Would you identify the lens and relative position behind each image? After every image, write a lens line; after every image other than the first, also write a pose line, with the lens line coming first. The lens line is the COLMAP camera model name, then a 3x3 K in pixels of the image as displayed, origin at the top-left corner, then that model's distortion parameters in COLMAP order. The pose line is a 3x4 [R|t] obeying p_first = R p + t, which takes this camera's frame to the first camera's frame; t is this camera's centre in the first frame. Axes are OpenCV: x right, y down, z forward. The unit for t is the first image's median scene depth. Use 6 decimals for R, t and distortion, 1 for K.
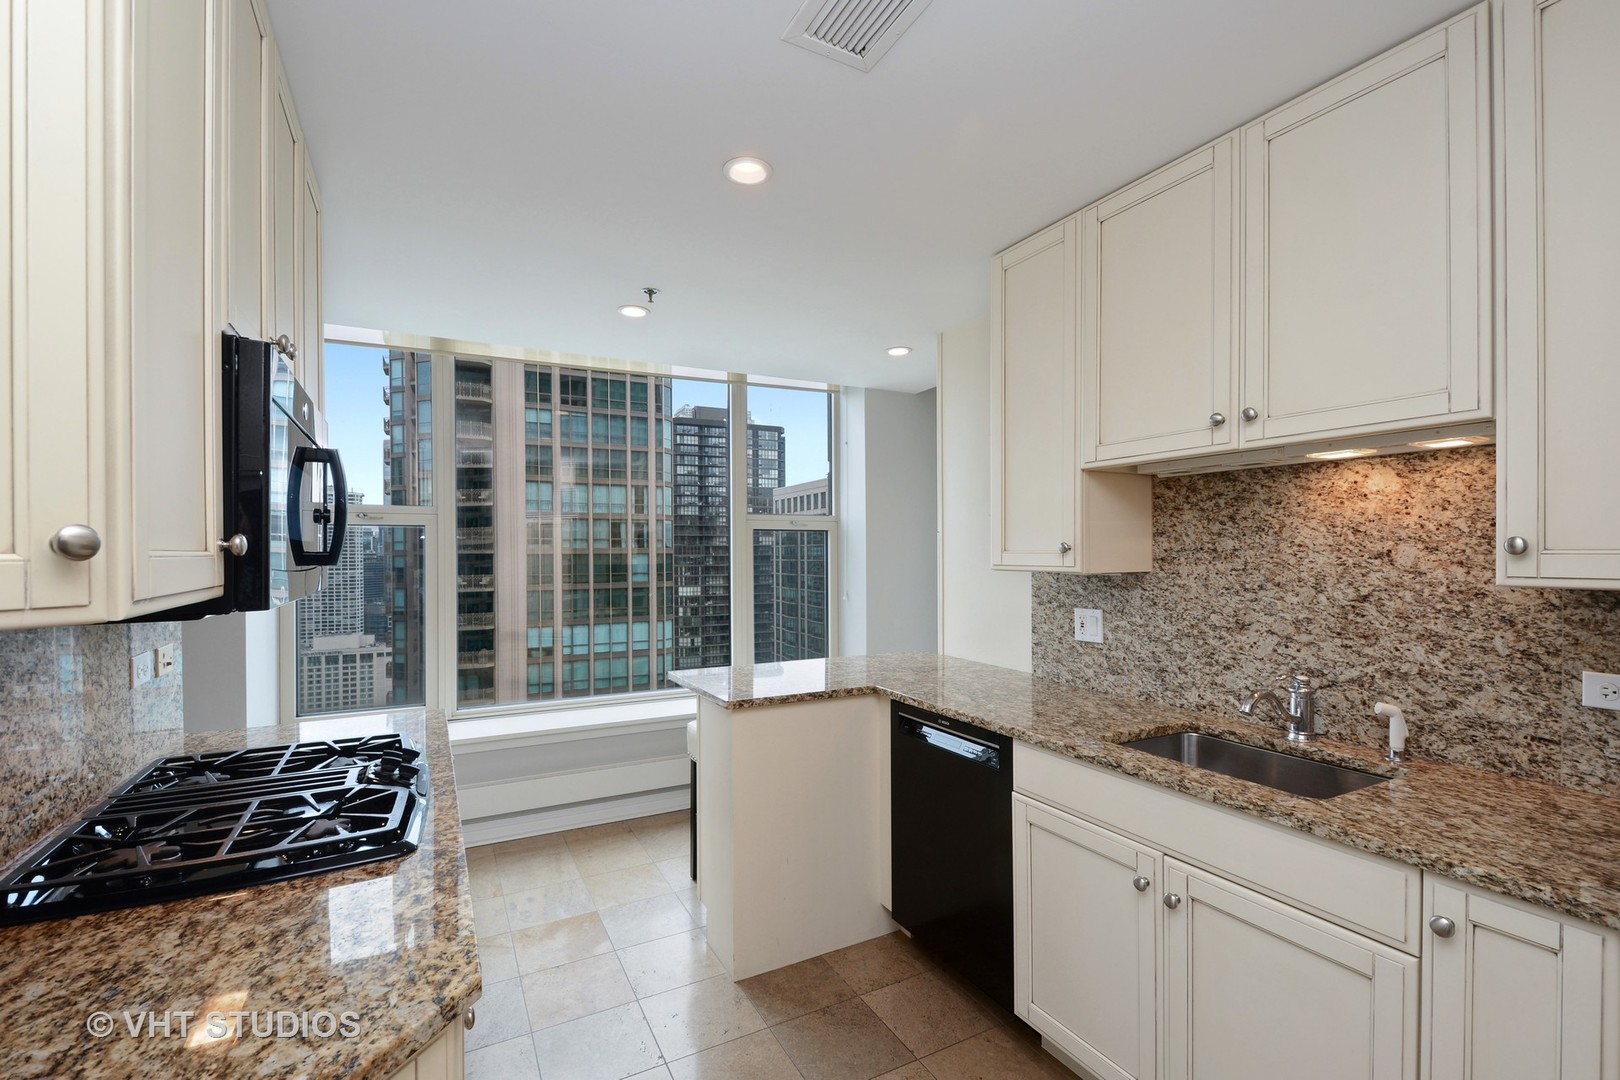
lens RADIAL K [[696.6, 0, 799.7], [0, 696.6, 556.2], [0, 0, 1]] dist [-0.000352, -0.004055]
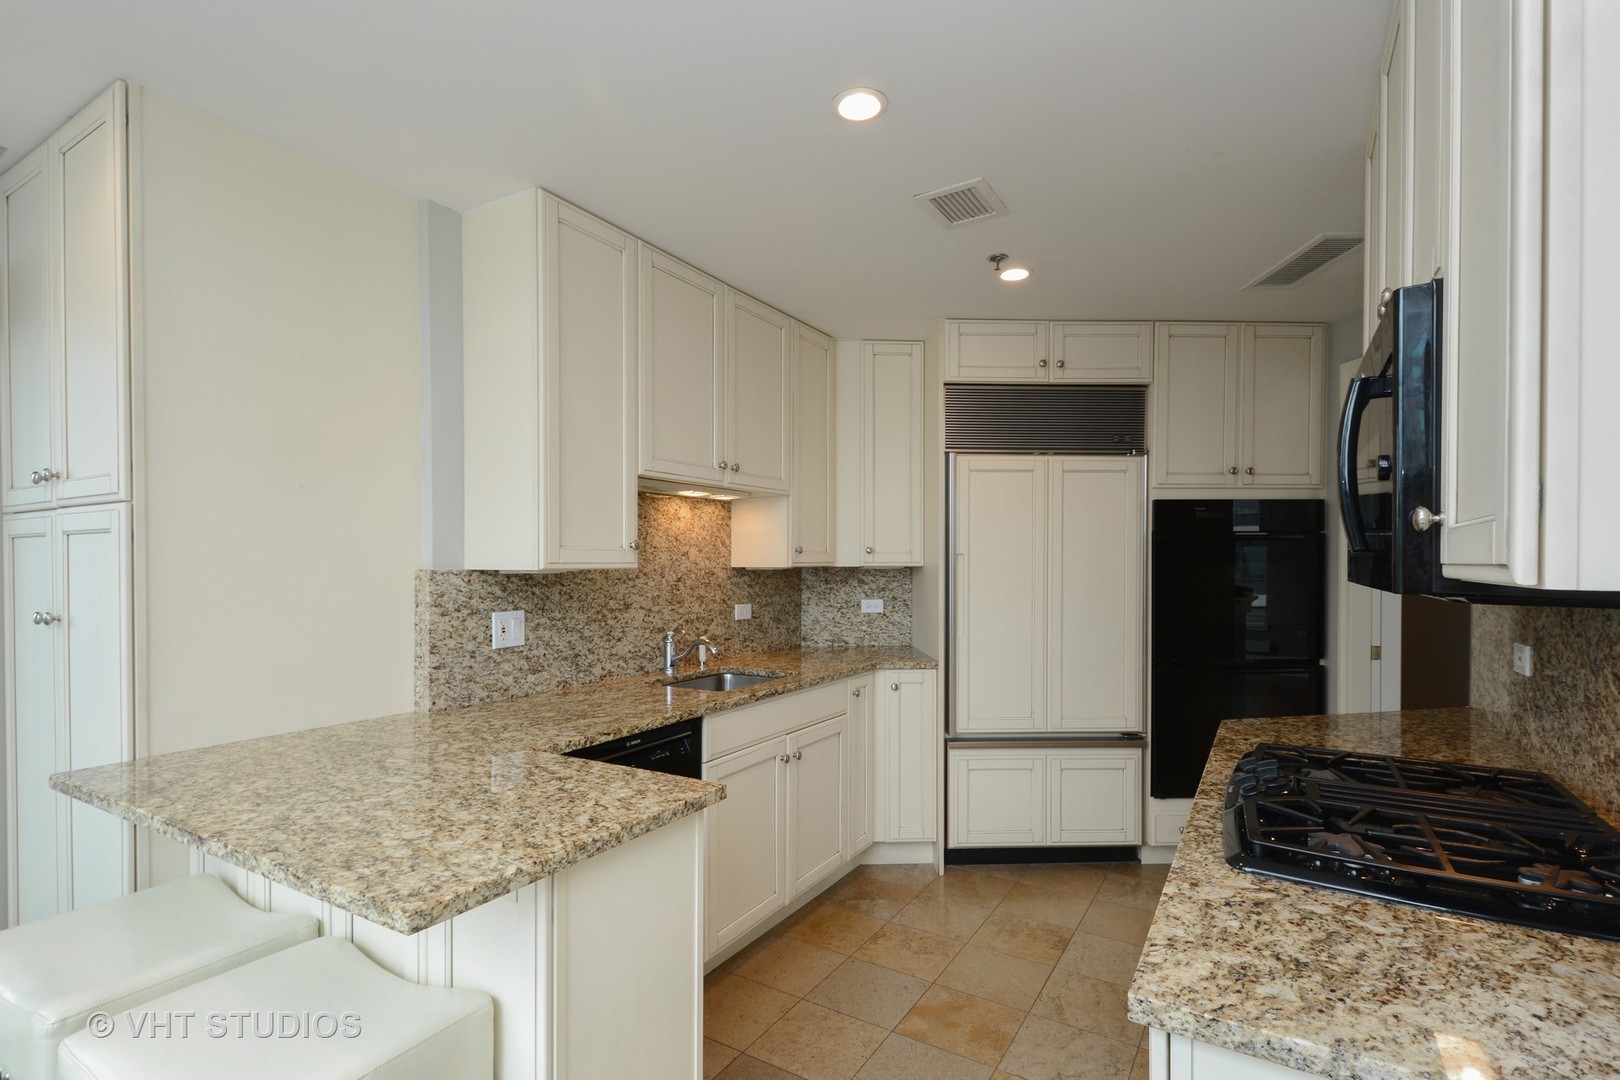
lens RADIAL K [[757.9, 0, 817.8], [0, 757.9, 555.2], [0, 0, 1]] dist [0.016370, 0.000115]
pose [[-0.521195, 0.009130, 0.853389, -0.765586], [0.007302, 0.999954, -0.006238, 0.012610], [-0.853406, 0.002980, -0.521238, 1.371007]]
